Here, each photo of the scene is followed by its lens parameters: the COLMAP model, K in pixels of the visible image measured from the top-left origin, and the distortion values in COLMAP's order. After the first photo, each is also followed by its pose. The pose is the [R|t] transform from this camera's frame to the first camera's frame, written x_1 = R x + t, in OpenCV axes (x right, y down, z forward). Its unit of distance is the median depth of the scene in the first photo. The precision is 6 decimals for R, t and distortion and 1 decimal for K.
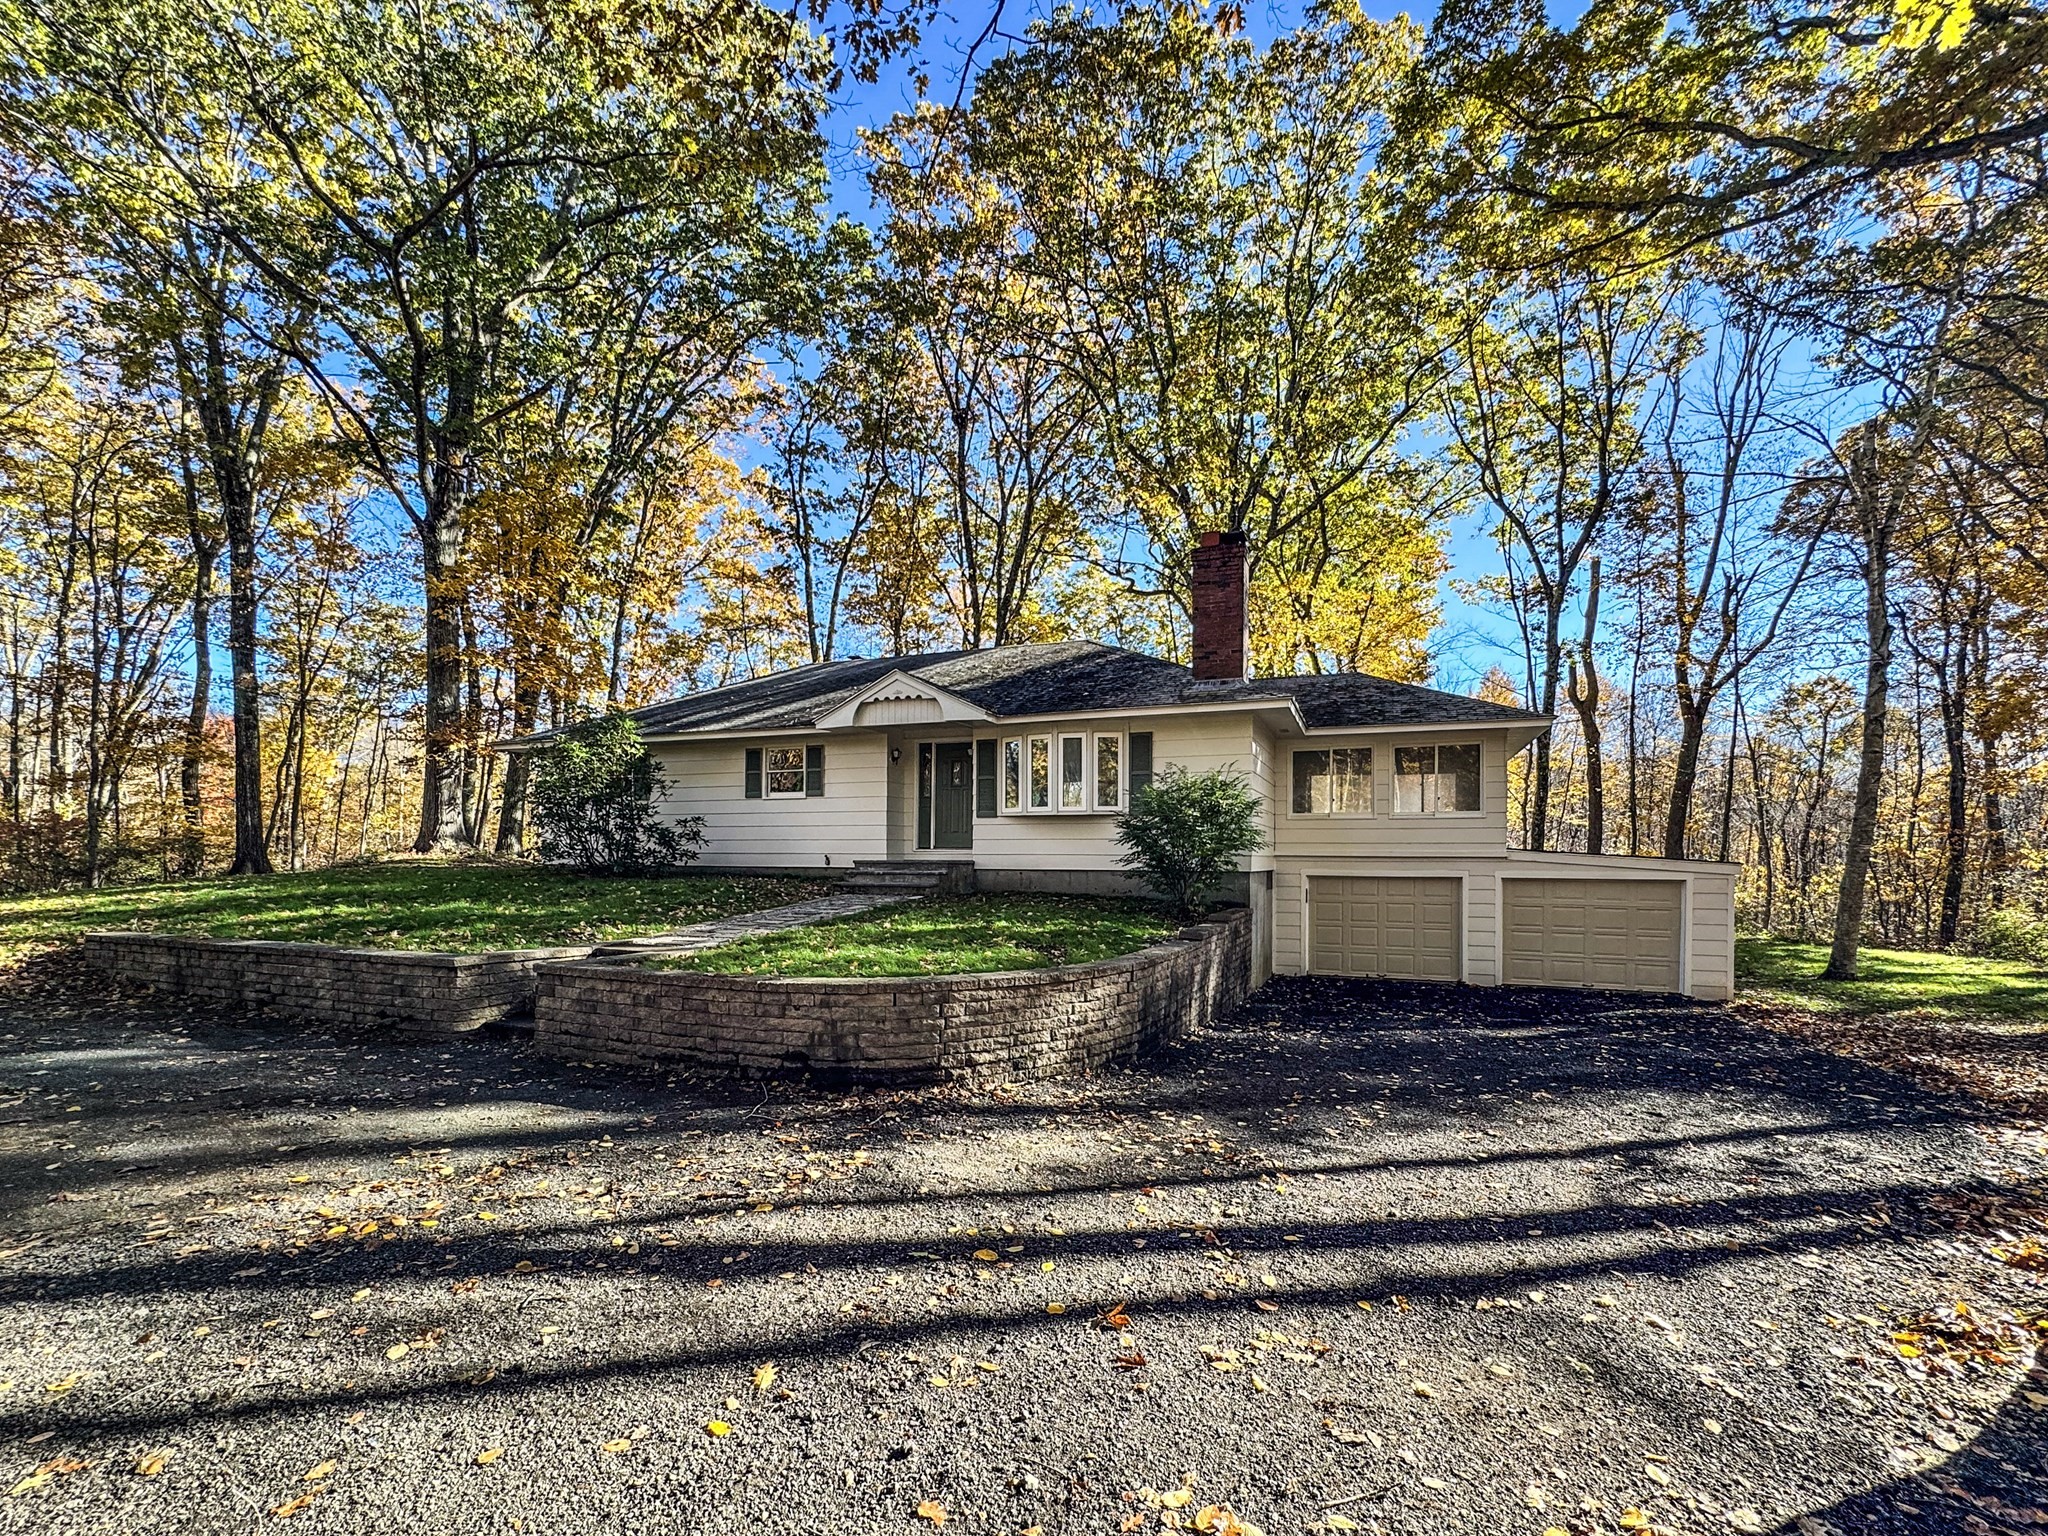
lens RADIAL K [[816.2, 0, 1027.5], [0, 816.2, 767.3], [0, 0, 1]] dist [-0.000832, -0.000445]
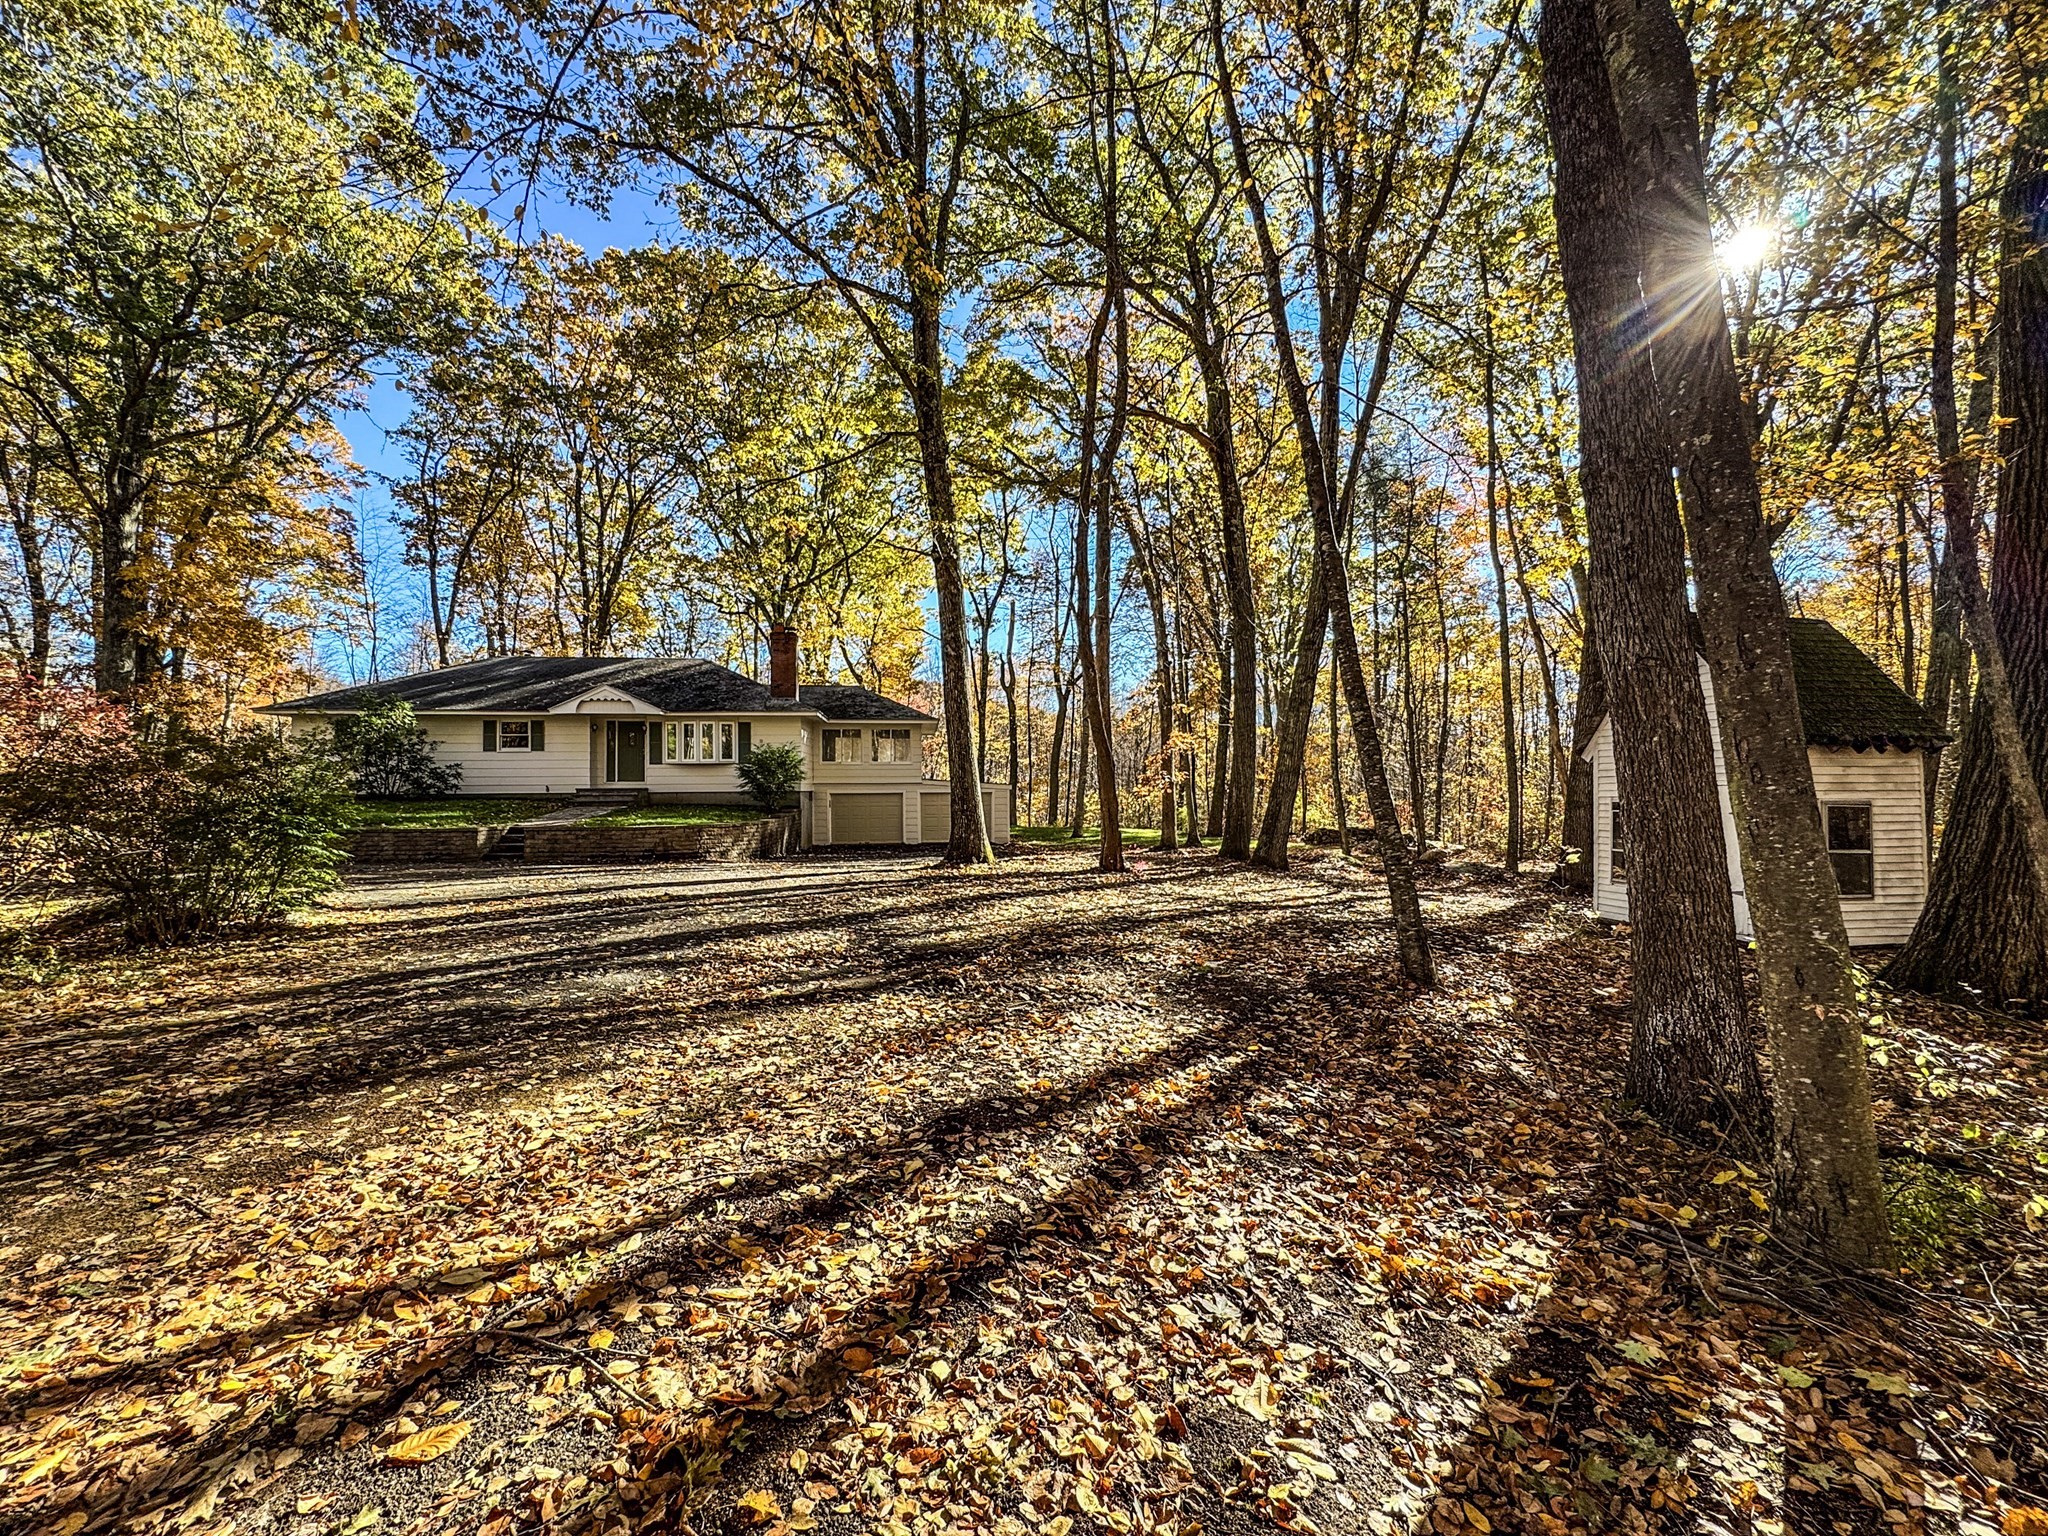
lens RADIAL K [[816.2, 0, 1025.4], [0, 816.2, 766.9], [0, 0, 1]] dist [-0.000832, -0.000445]
pose [[0.858974, -0.002587, 0.512013, -0.268950], [-0.044790, 0.995774, 0.080174, -0.114346], [-0.510056, -0.091801, 0.855228, -0.973857]]
